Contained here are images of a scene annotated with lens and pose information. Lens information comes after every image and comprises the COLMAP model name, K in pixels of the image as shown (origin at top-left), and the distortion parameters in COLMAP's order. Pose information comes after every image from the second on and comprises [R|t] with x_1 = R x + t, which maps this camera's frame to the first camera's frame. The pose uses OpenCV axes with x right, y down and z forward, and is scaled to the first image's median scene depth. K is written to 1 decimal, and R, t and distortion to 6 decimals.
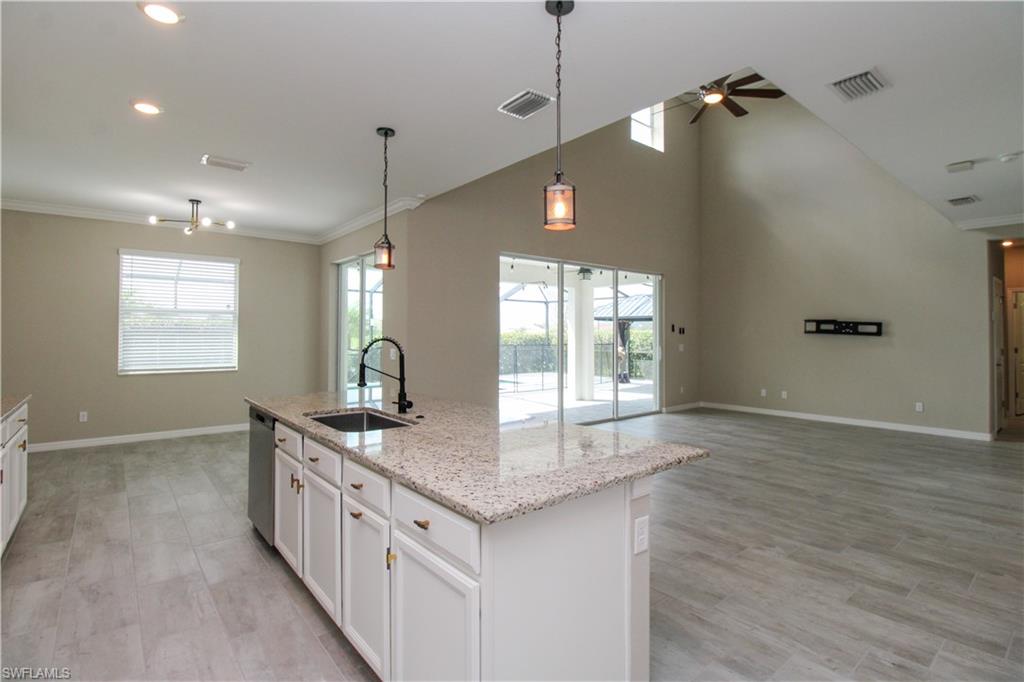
lens RADIAL K [[489.1, 0, 508.8], [0, 489.1, 329.0], [0, 0, 1]] dist [-0.033609, 0.000217]
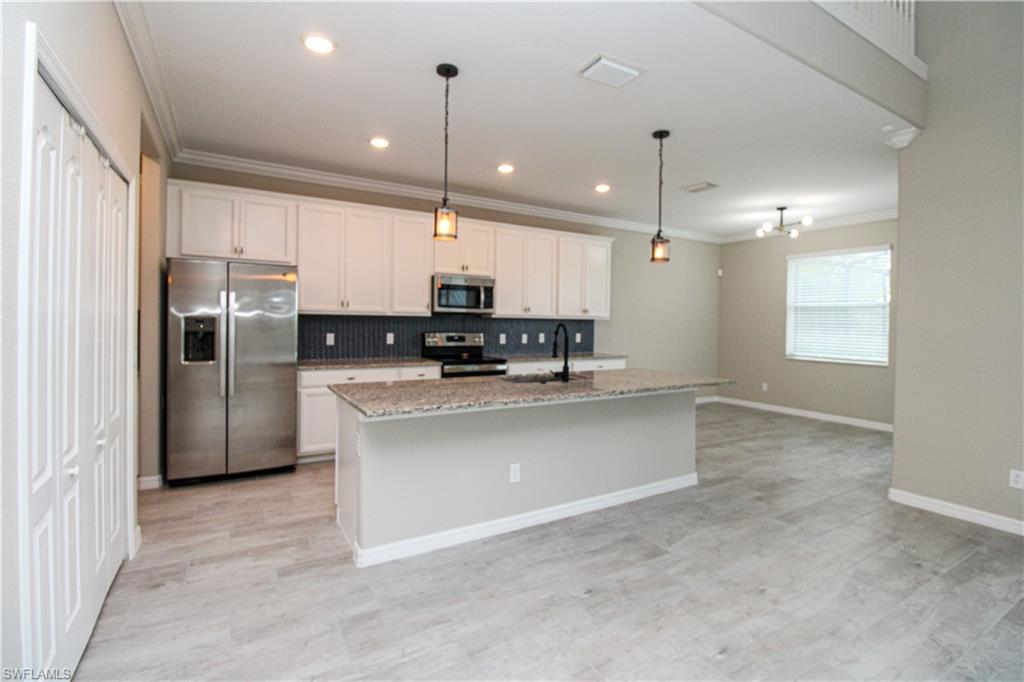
lens RADIAL K [[464.0, 0, 518.0], [0, 464.0, 324.5], [0, 0, 1]] dist [-0.002673, -0.000402]
pose [[-0.123567, 0.007412, -0.992309, 0.419661], [-0.007093, 0.999940, 0.008352, 0.001920], [0.992311, 0.008071, -0.123507, 0.411471]]
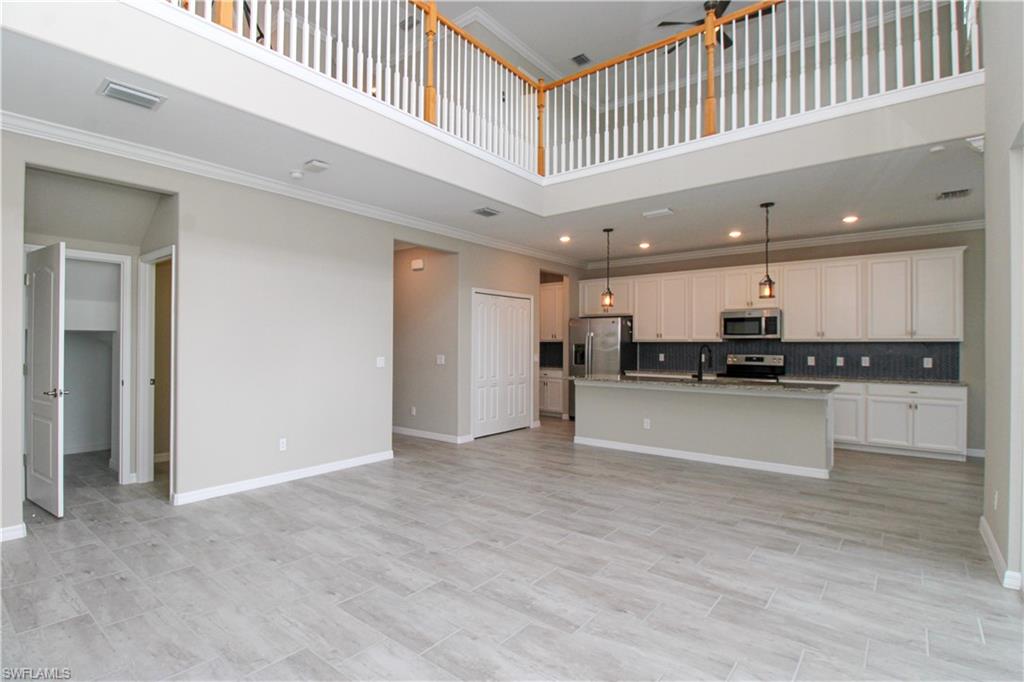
lens RADIAL K [[530.8, 0, 447.2], [0, 530.8, 340.5], [0, 0, 1]] dist [-0.002974, -0.008411]
pose [[-0.983112, -0.003759, -0.182965, 0.511131], [-0.000662, 0.999856, -0.016986, 0.013558], [0.183002, -0.016578, -0.982973, 1.229936]]
